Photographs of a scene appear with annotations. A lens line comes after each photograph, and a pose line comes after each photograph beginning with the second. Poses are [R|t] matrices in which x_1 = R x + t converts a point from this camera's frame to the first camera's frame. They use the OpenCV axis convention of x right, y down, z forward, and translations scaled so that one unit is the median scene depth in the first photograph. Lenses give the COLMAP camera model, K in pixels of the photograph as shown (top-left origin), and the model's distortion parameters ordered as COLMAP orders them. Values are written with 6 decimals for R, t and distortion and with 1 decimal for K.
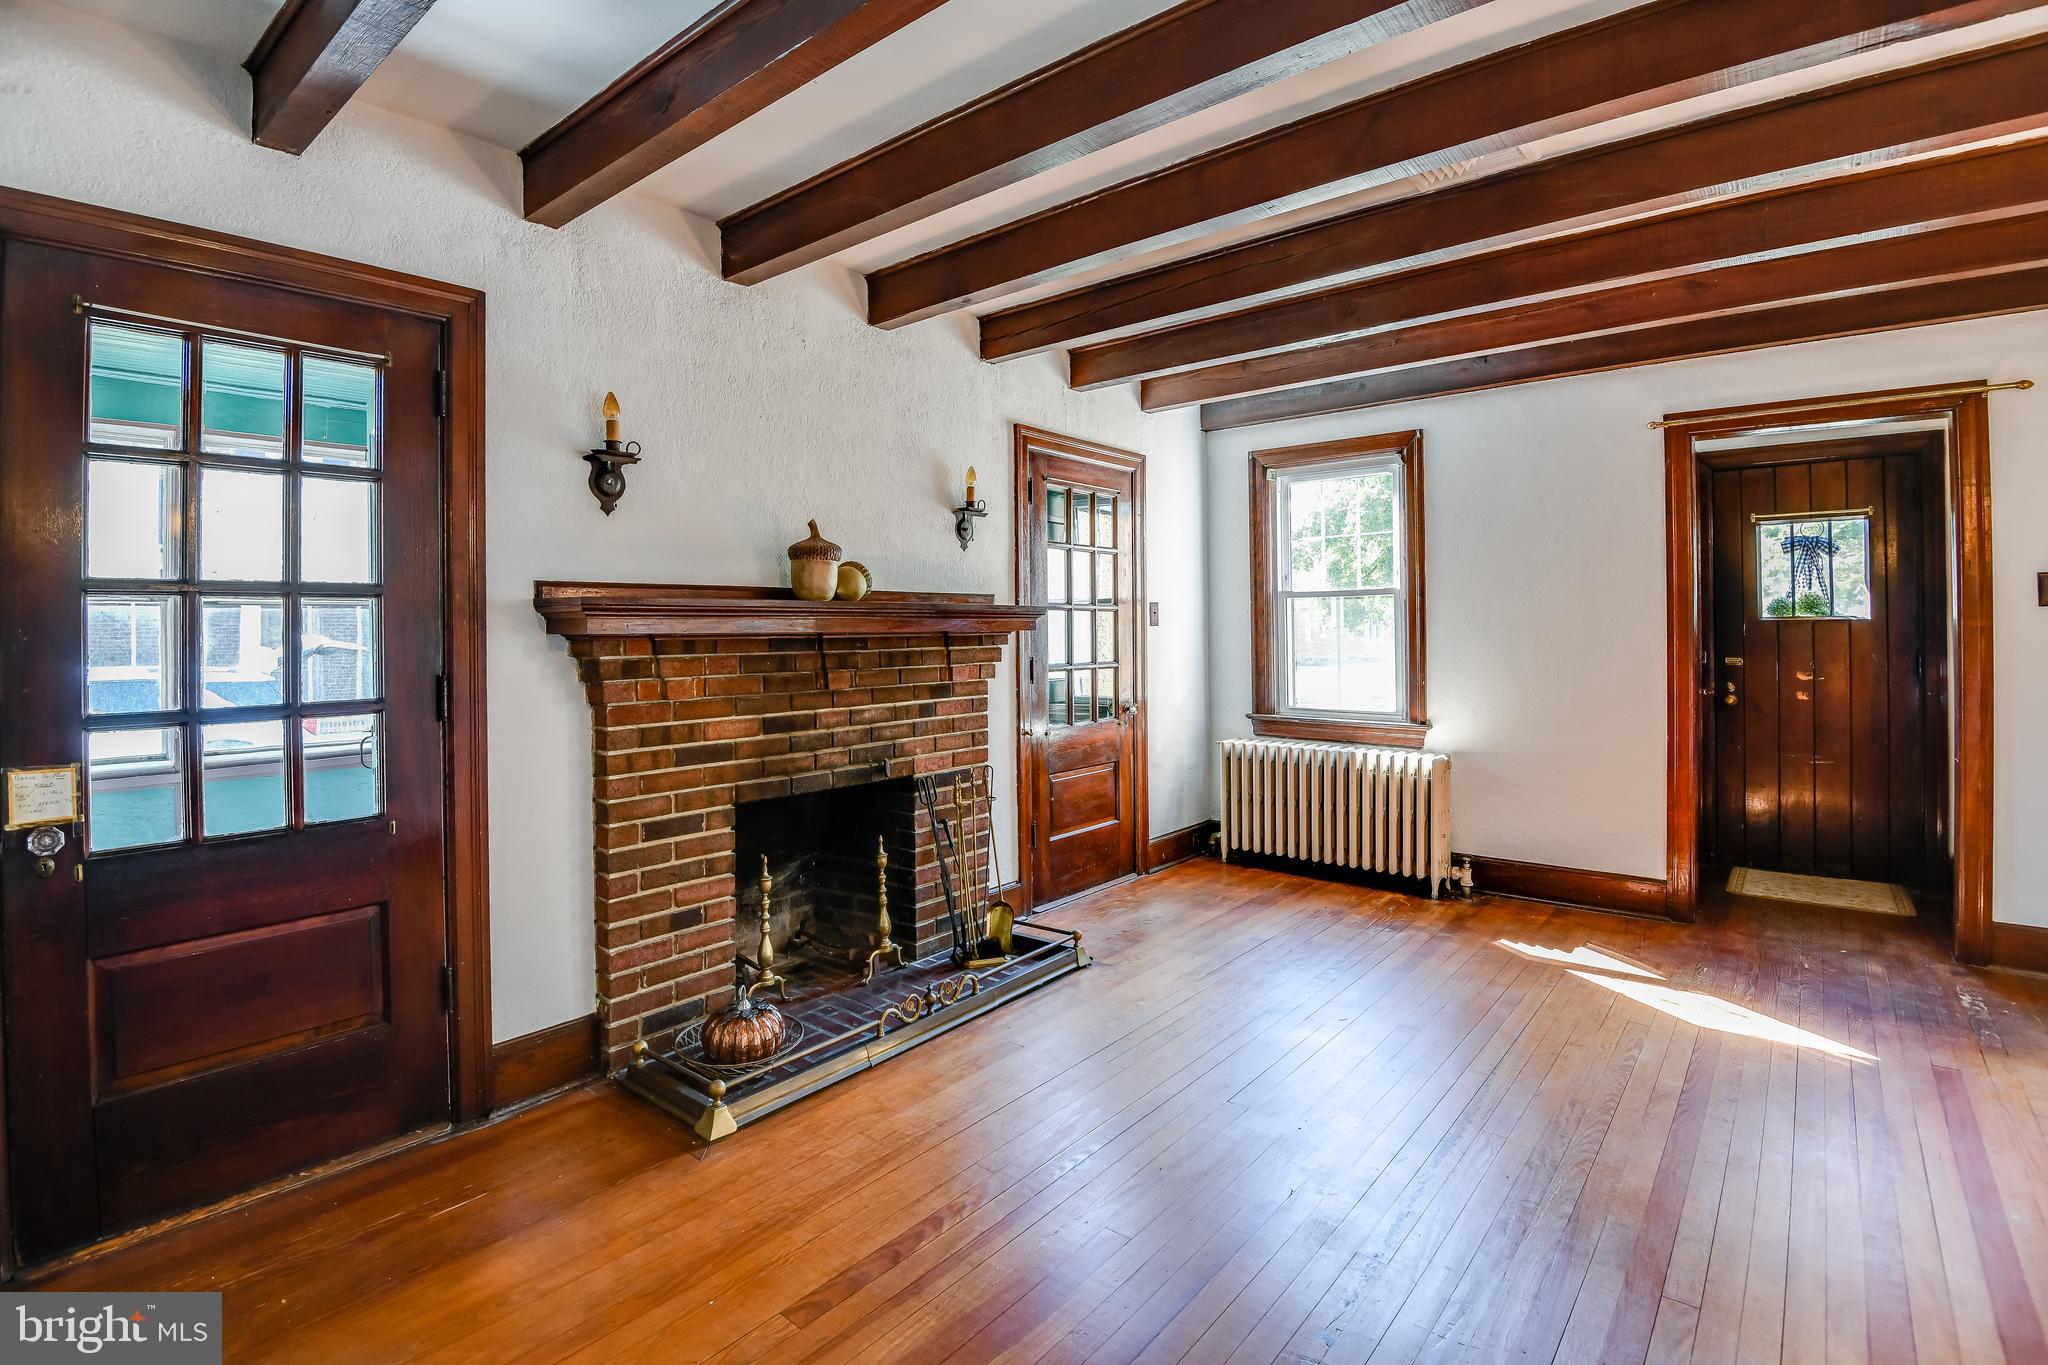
lens RADIAL K [[963.5, 0, 1017.5], [0, 963.5, 624.5], [0, 0, 1]] dist [-0.010944, -0.013607]
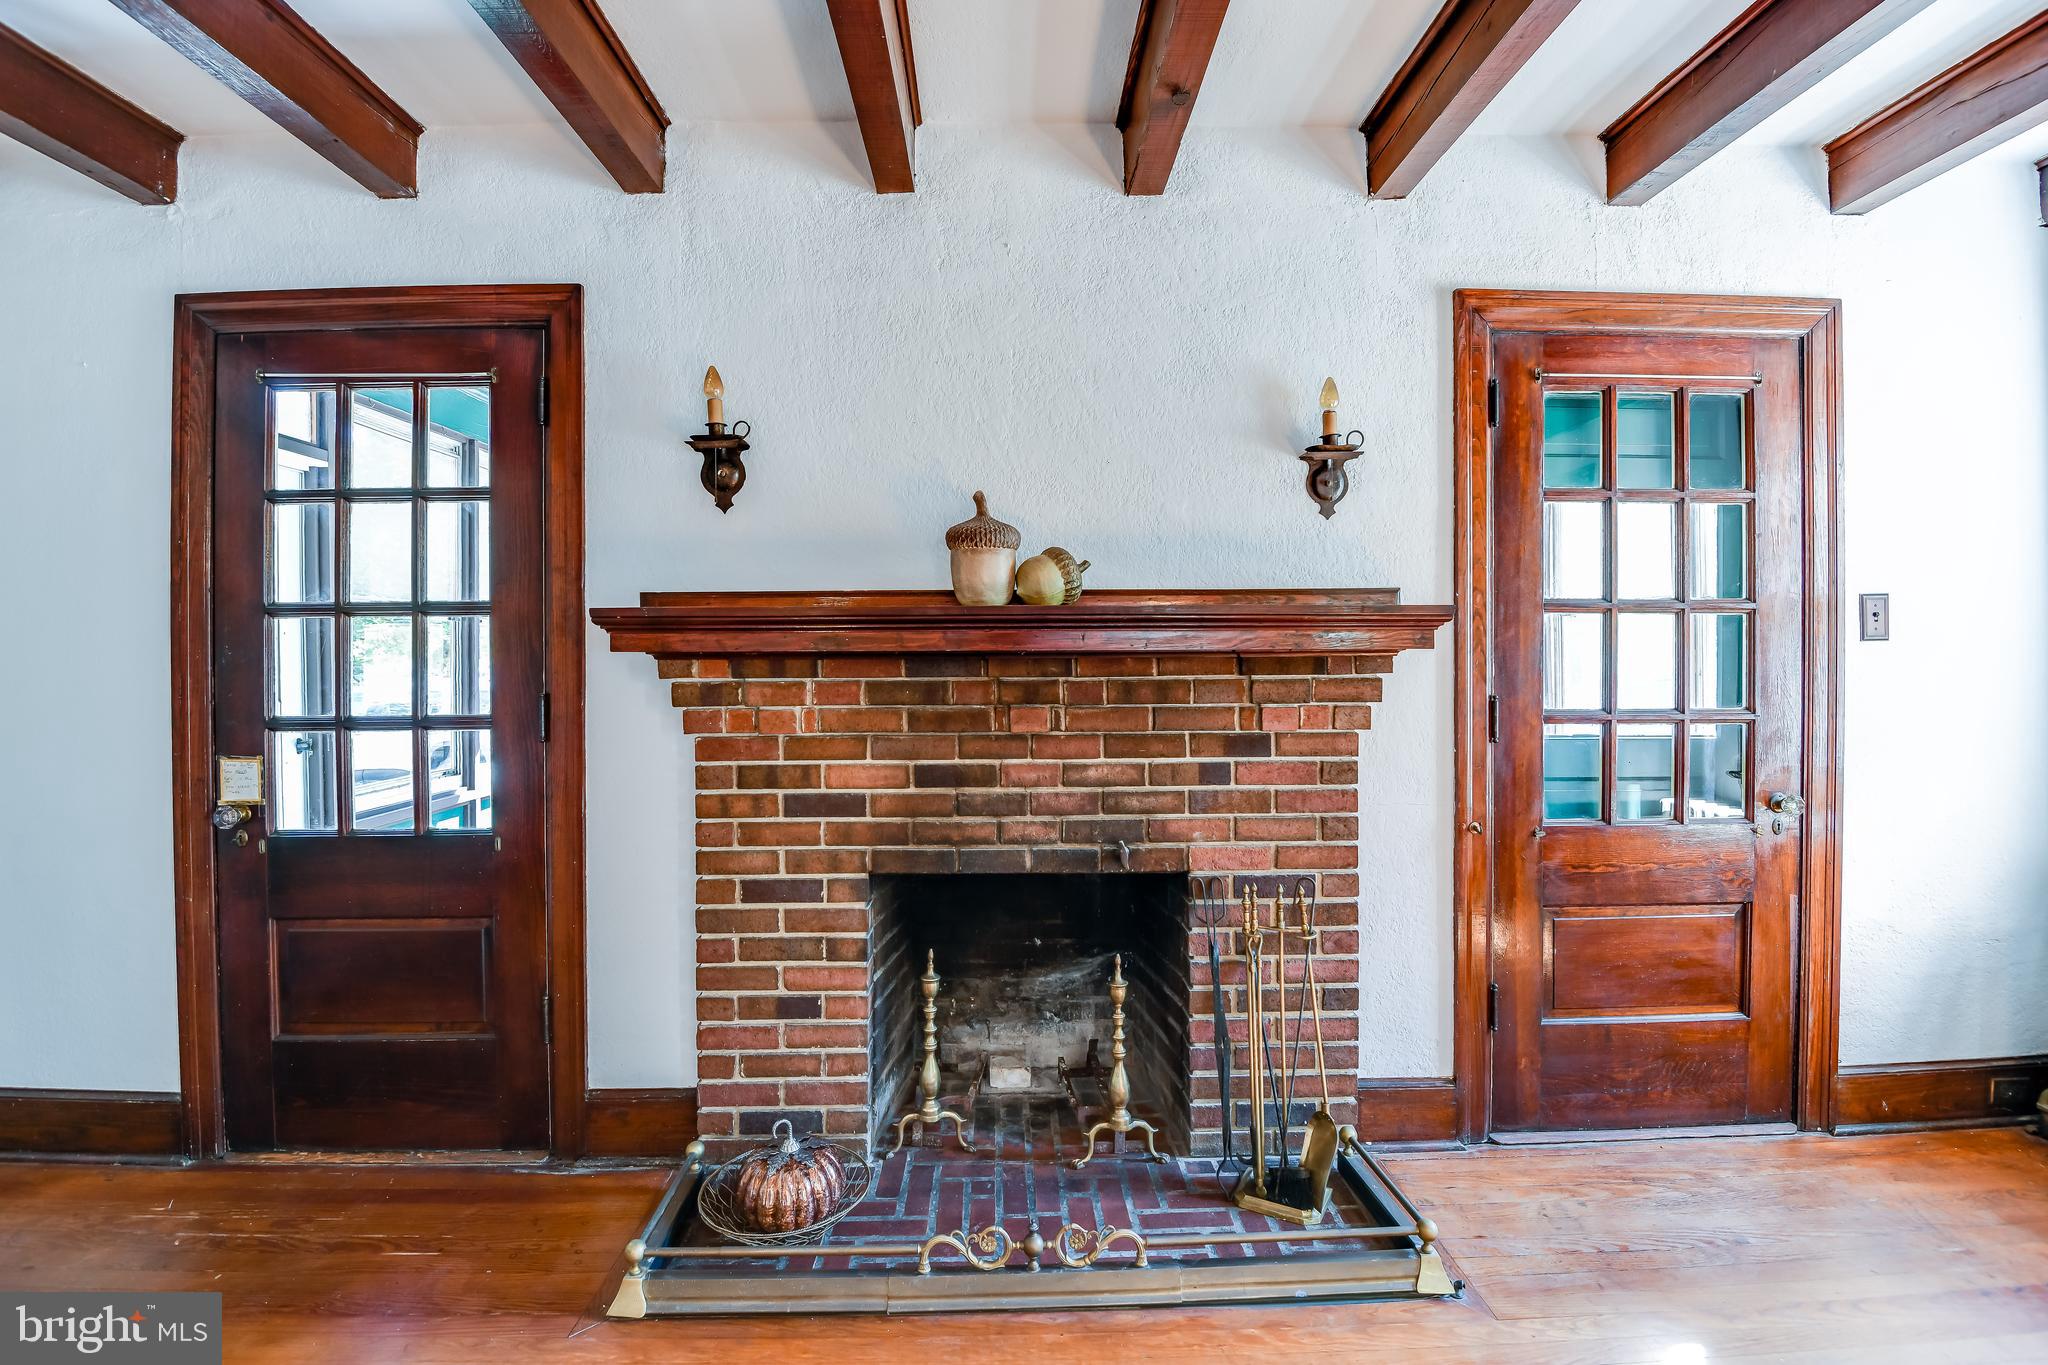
lens RADIAL K [[963.5, 0, 1032.9], [0, 963.5, 654.0], [0, 0, 1]] dist [-0.010944, -0.013607]
pose [[0.661619, 0.010624, -0.749765, 0.361569], [0.002099, 0.999869, 0.016020, -0.000956], [0.749838, -0.012173, 0.661510, 0.584342]]
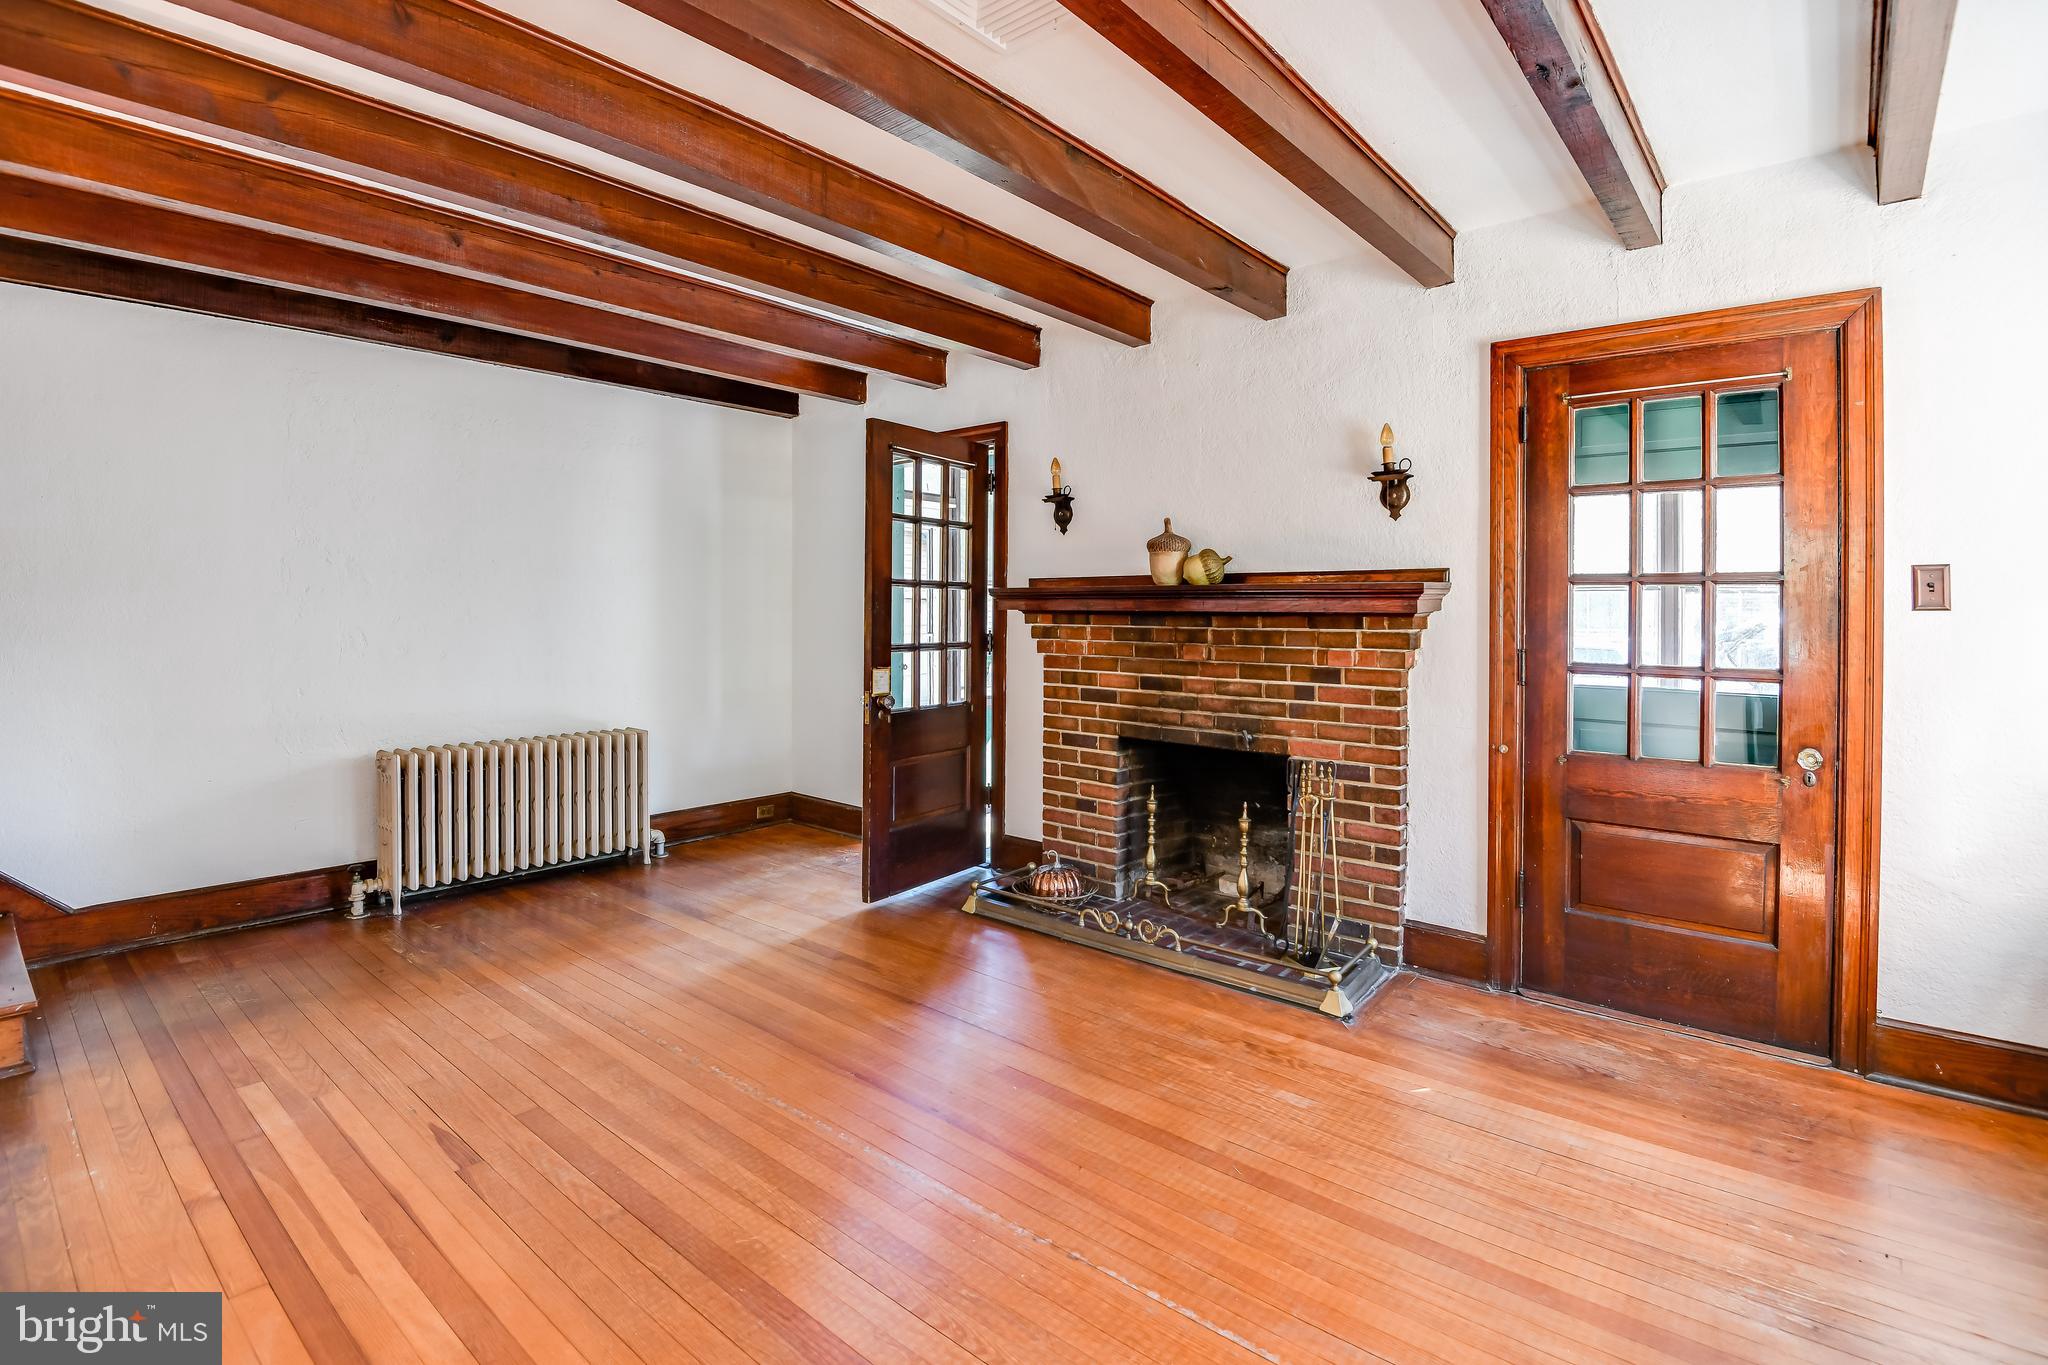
lens RADIAL K [[963.5, 0, 1016.9], [0, 963.5, 613.3], [0, 0, 1]] dist [-0.010944, -0.013607]
pose [[-0.014593, 0.014205, -0.999793, 1.055799], [-0.000134, 0.999899, 0.014208, -0.006660], [0.999894, 0.000341, -0.014589, 0.864341]]
